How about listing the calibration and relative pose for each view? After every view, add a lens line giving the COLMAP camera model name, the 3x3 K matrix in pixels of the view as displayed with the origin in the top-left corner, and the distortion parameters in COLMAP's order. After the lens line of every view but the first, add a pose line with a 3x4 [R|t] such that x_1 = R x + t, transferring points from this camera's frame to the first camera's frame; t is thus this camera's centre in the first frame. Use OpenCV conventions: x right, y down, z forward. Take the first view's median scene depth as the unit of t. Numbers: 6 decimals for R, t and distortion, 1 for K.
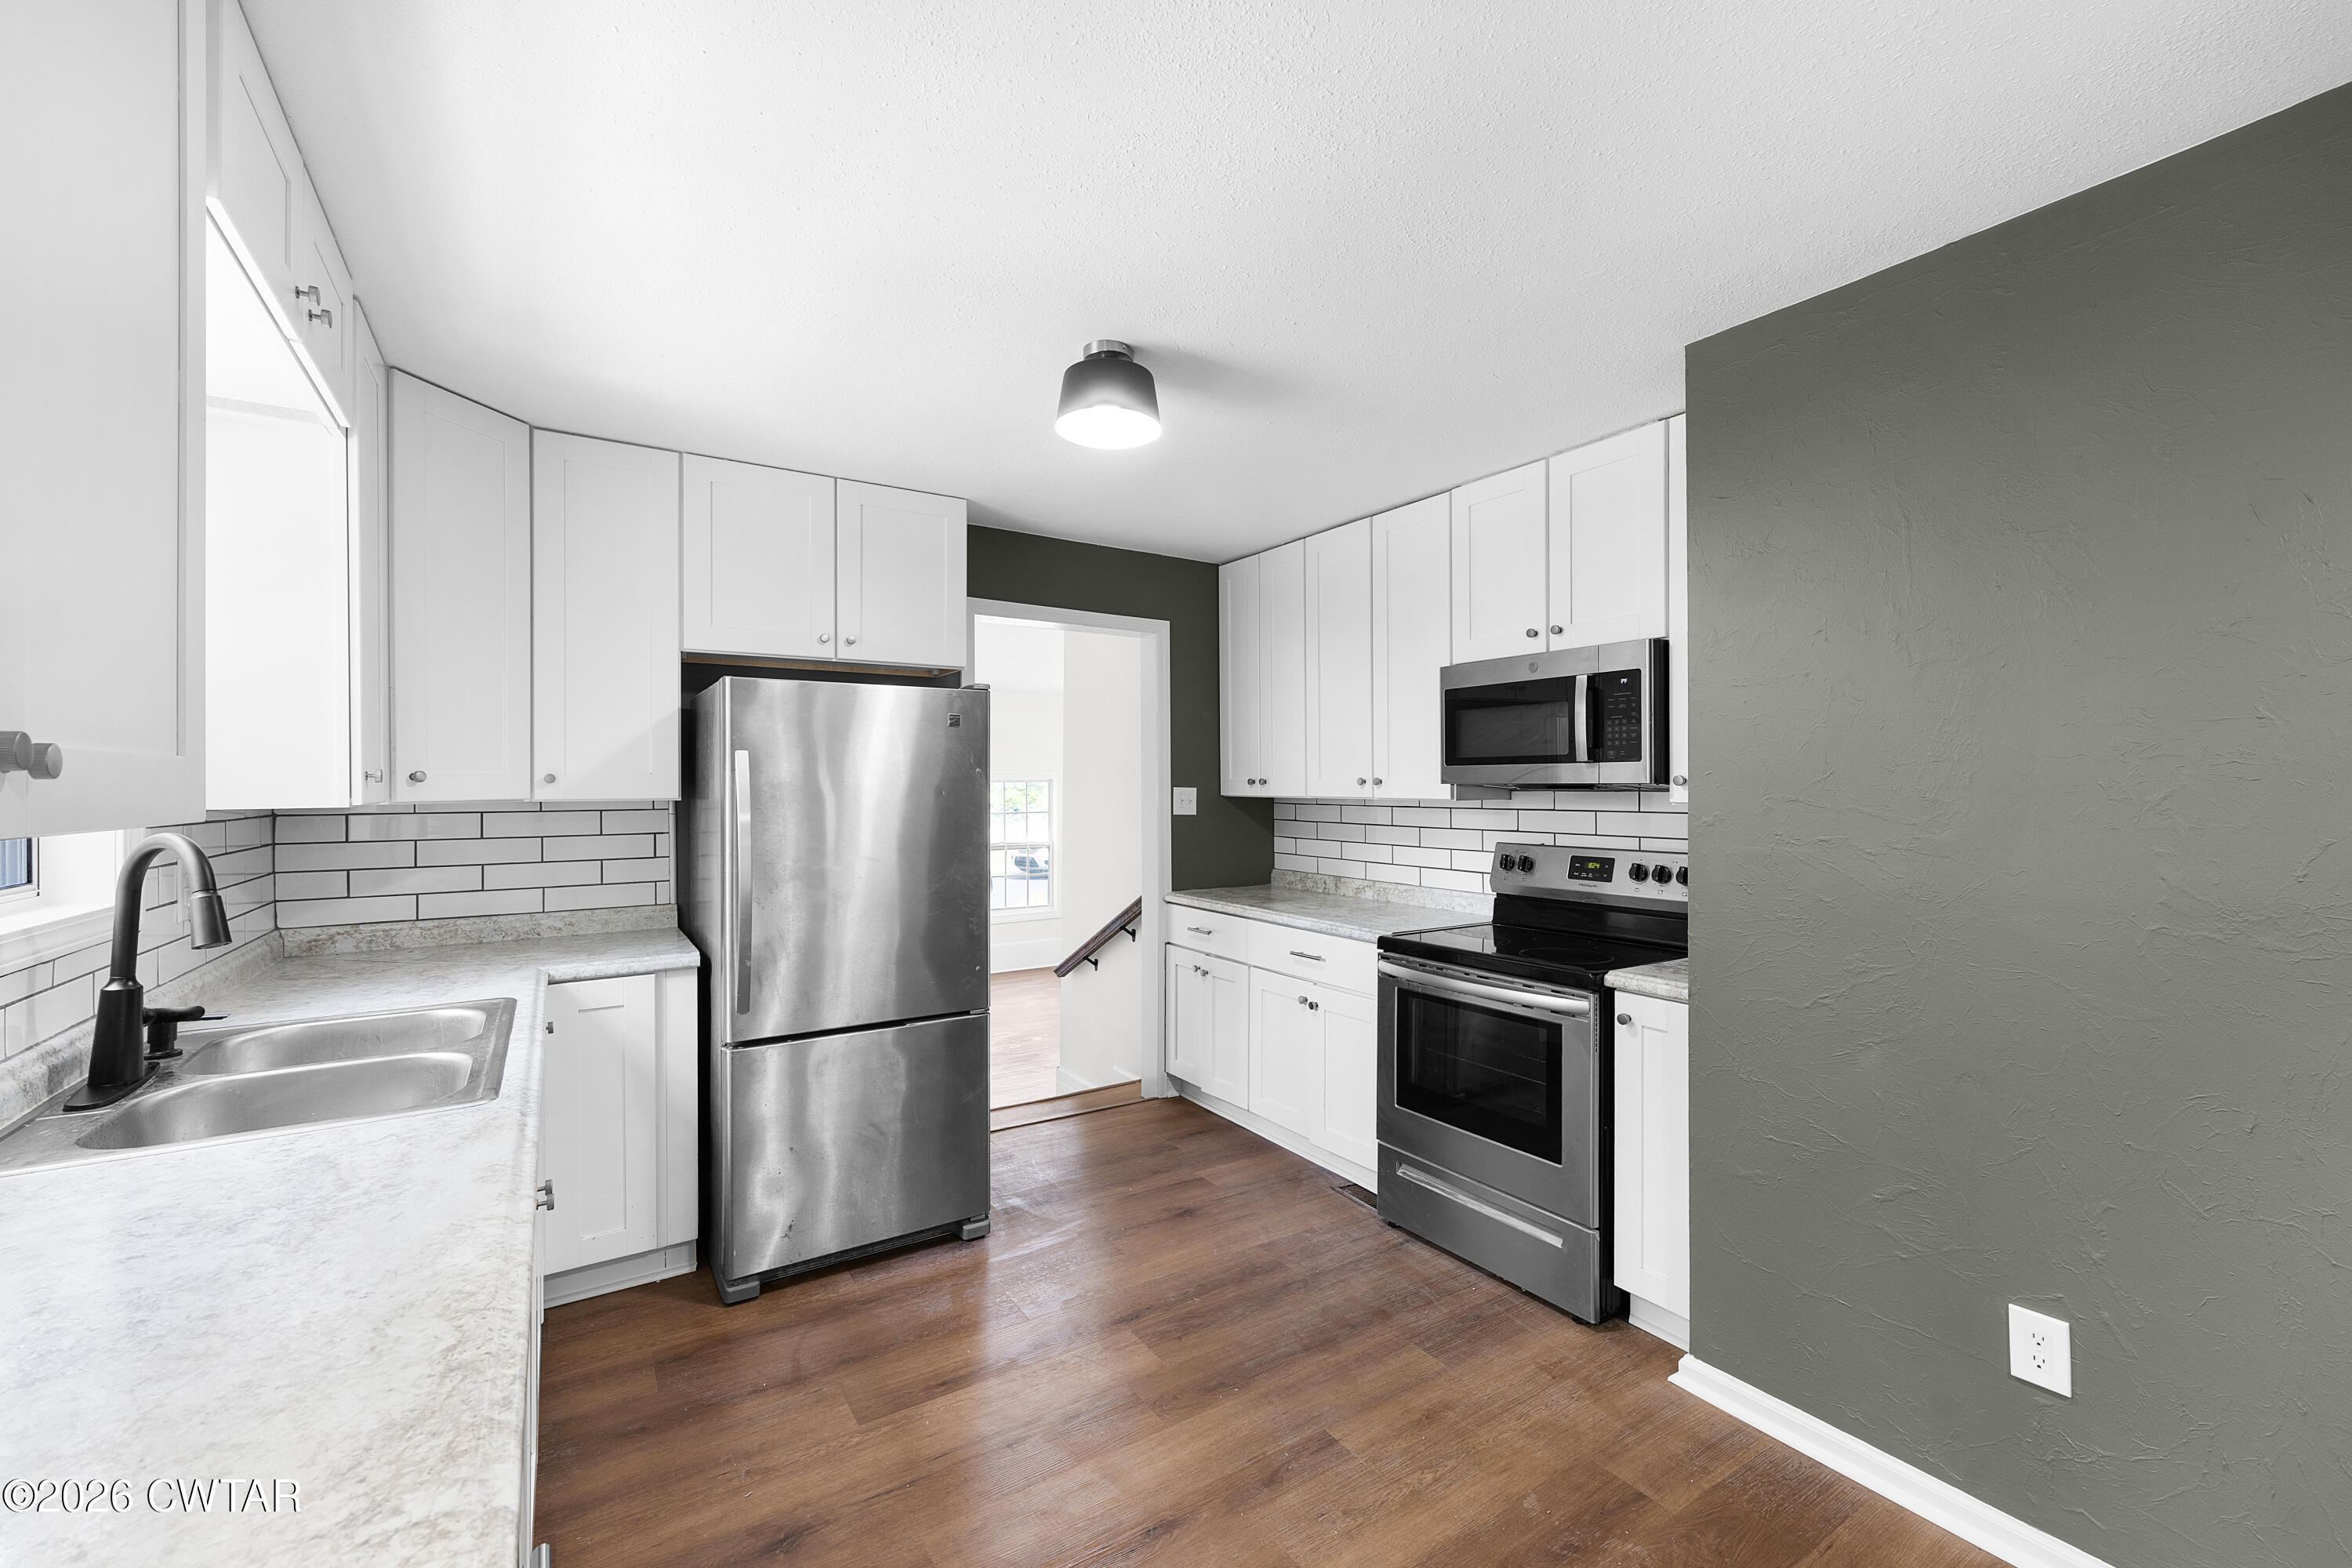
lens RADIAL K [[961.5, 0, 1178.0], [0, 961.5, 789.2], [0, 0, 1]] dist [0.002024, 0.000226]
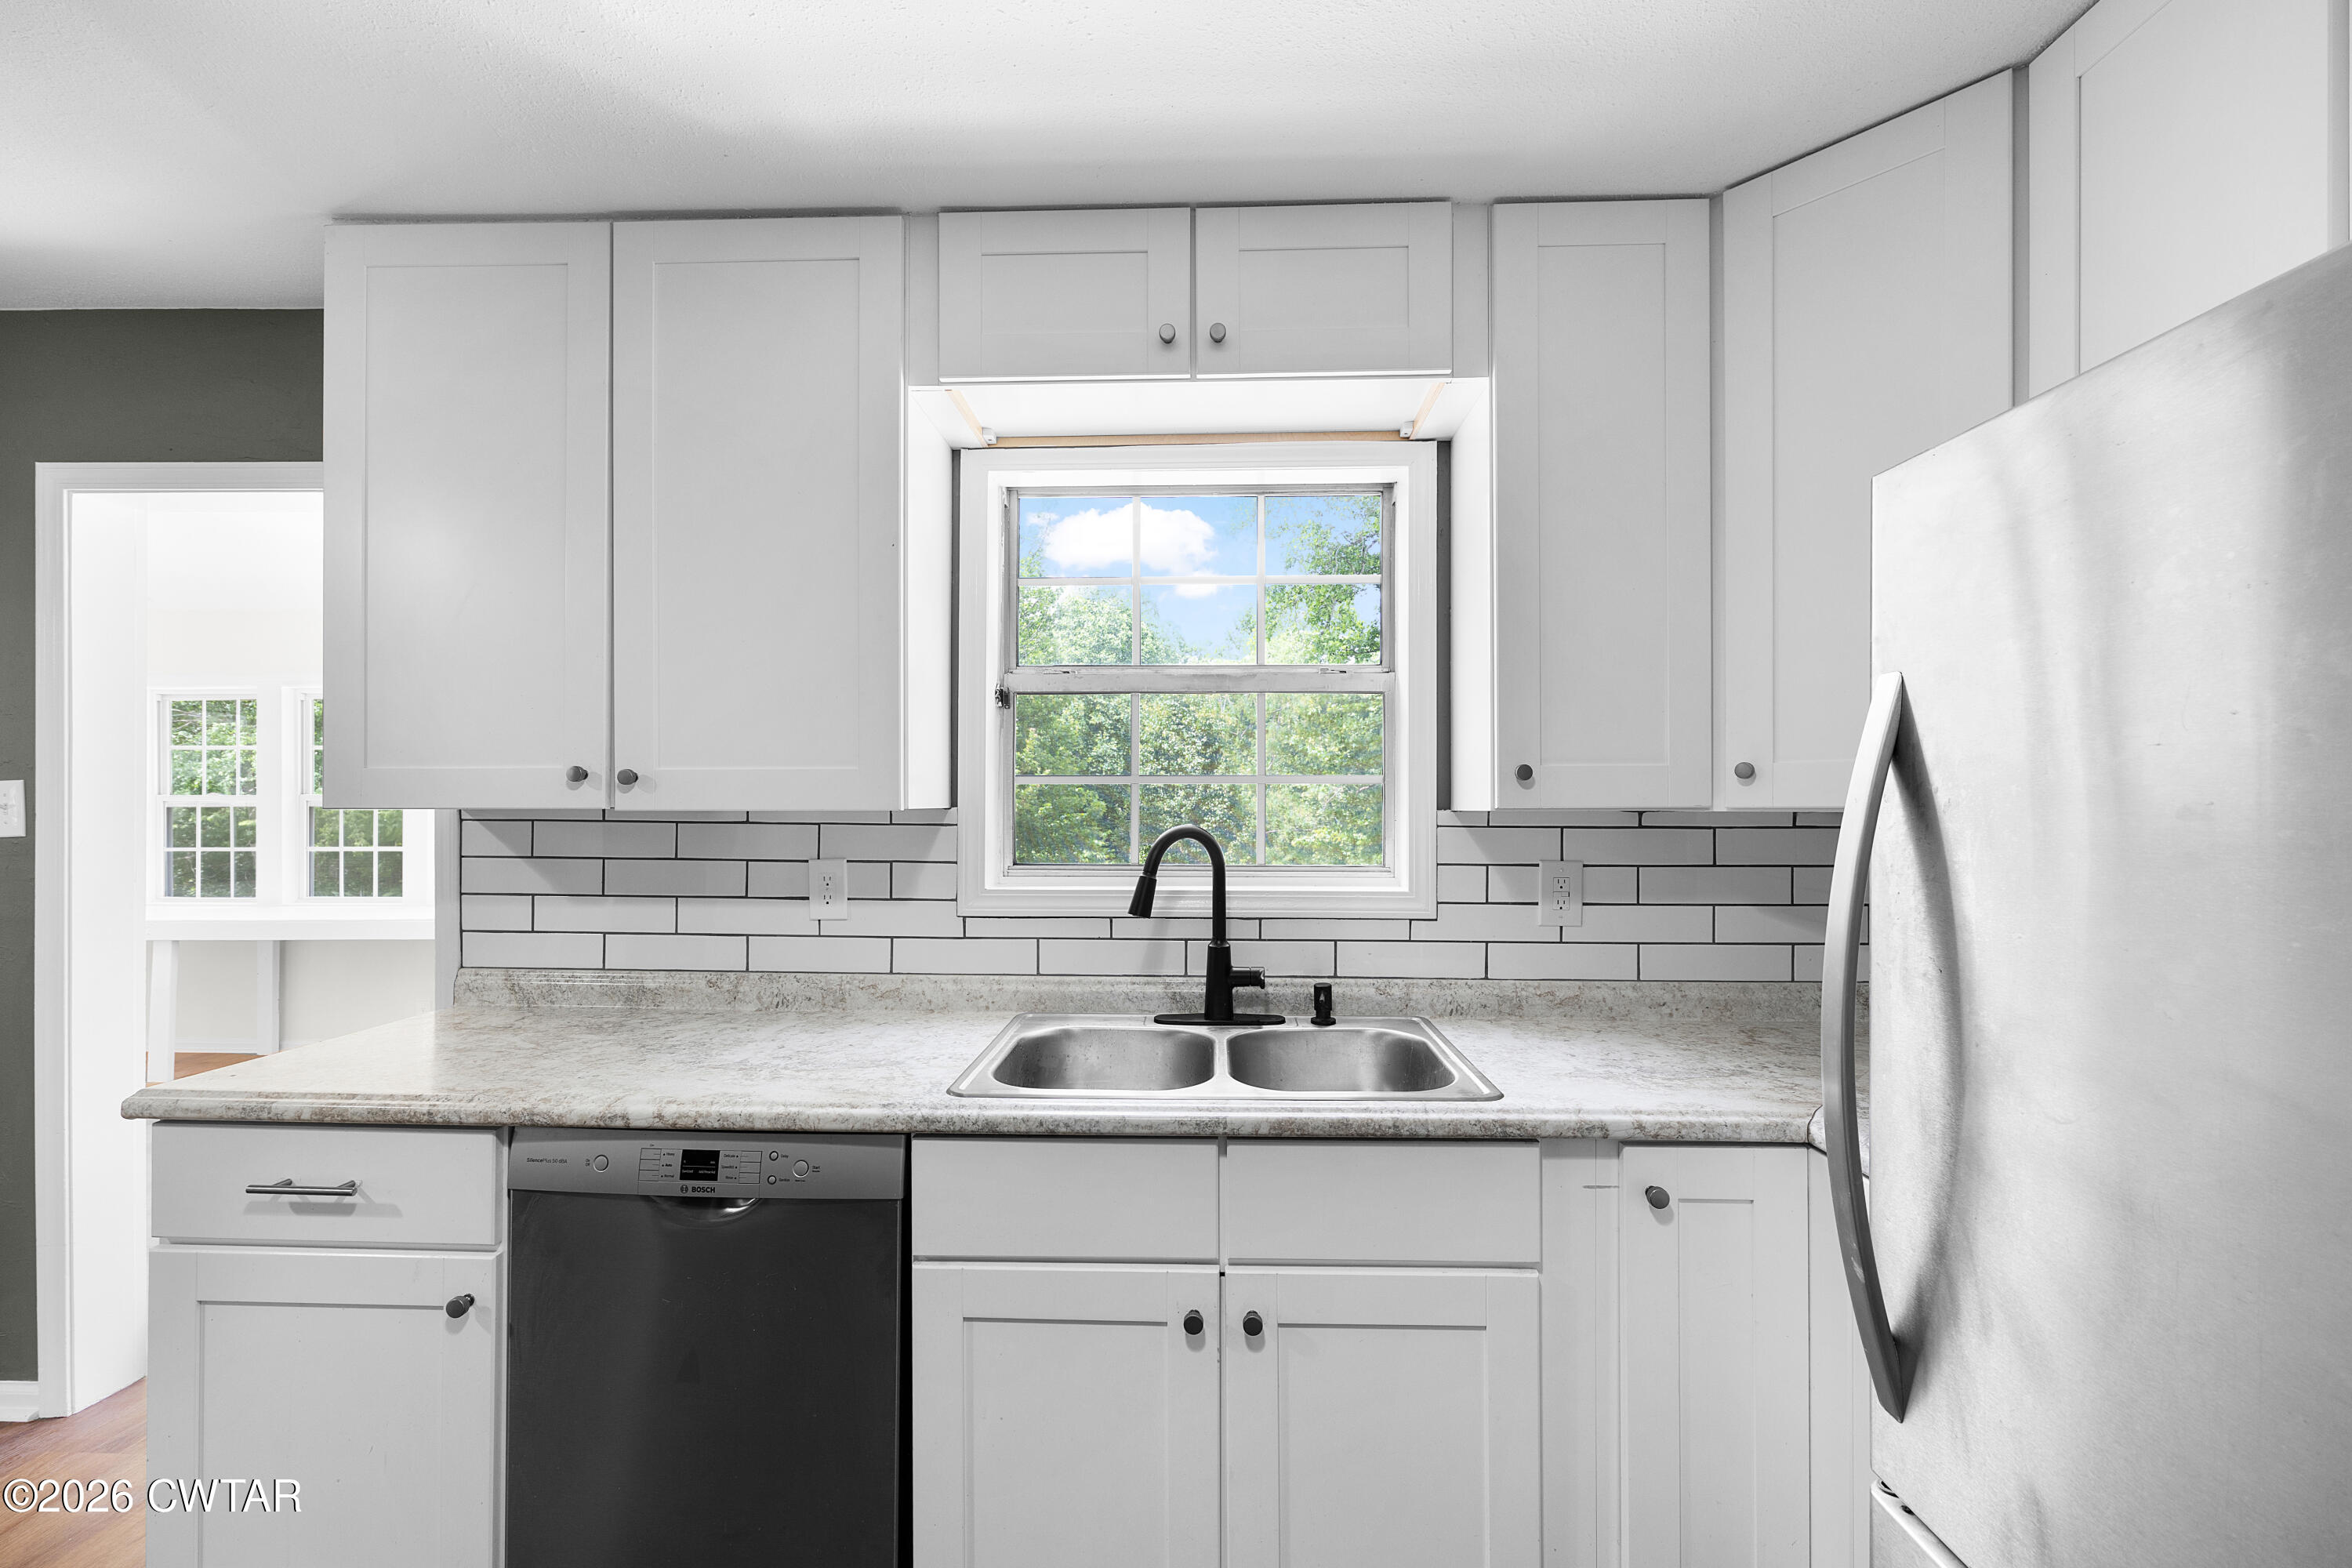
lens RADIAL K [[961.5, 0, 1179.6], [0, 961.5, 784.7], [0, 0, 1]] dist [0.002024, 0.000226]
pose [[-0.570947, -0.000912, -0.820986, -0.012866], [0.002218, 0.999994, -0.002653, -0.004735], [0.820984, -0.003336, -0.570942, 2.100532]]
